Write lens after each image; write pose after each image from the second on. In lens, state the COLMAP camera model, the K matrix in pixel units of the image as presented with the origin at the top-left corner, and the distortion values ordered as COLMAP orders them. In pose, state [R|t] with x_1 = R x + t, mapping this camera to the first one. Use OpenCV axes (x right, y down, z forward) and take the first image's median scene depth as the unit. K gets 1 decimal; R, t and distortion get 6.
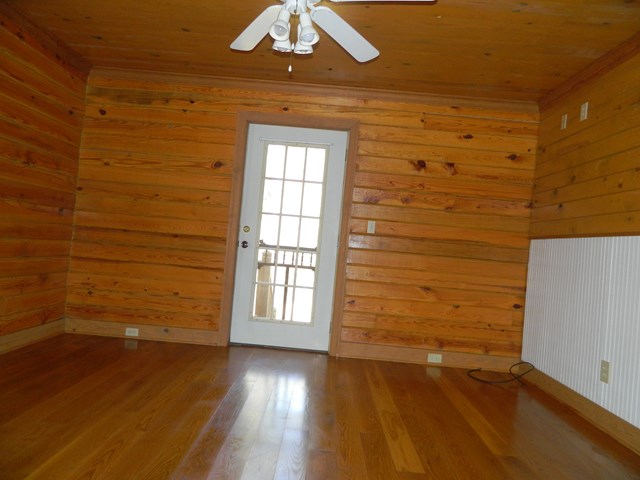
lens RADIAL K [[490.7, 0, 320.0], [0, 490.7, 240.0], [0, 0, 1]] dist [0.025027, -0.002639]
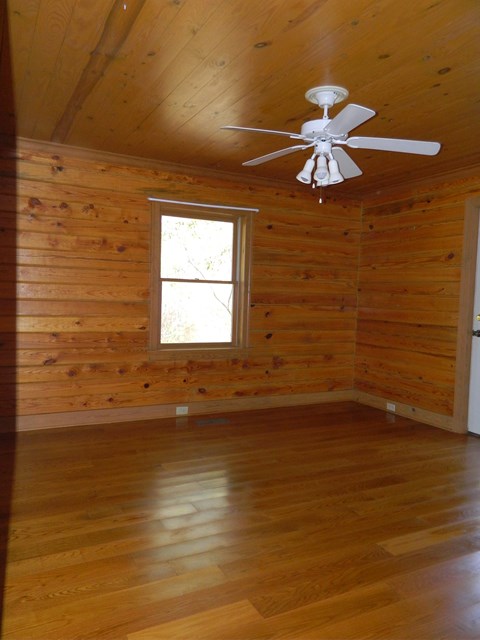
lens RADIAL K [[490.7, 0, 216.6], [0, 490.7, 321.8], [0, 0, 1]] dist [0.025027, -0.002639]
pose [[0.448939, -0.018960, -0.893361, 0.495281], [0.019013, 0.999751, -0.011663, -0.012757], [0.893360, -0.011750, 0.449188, 0.093502]]
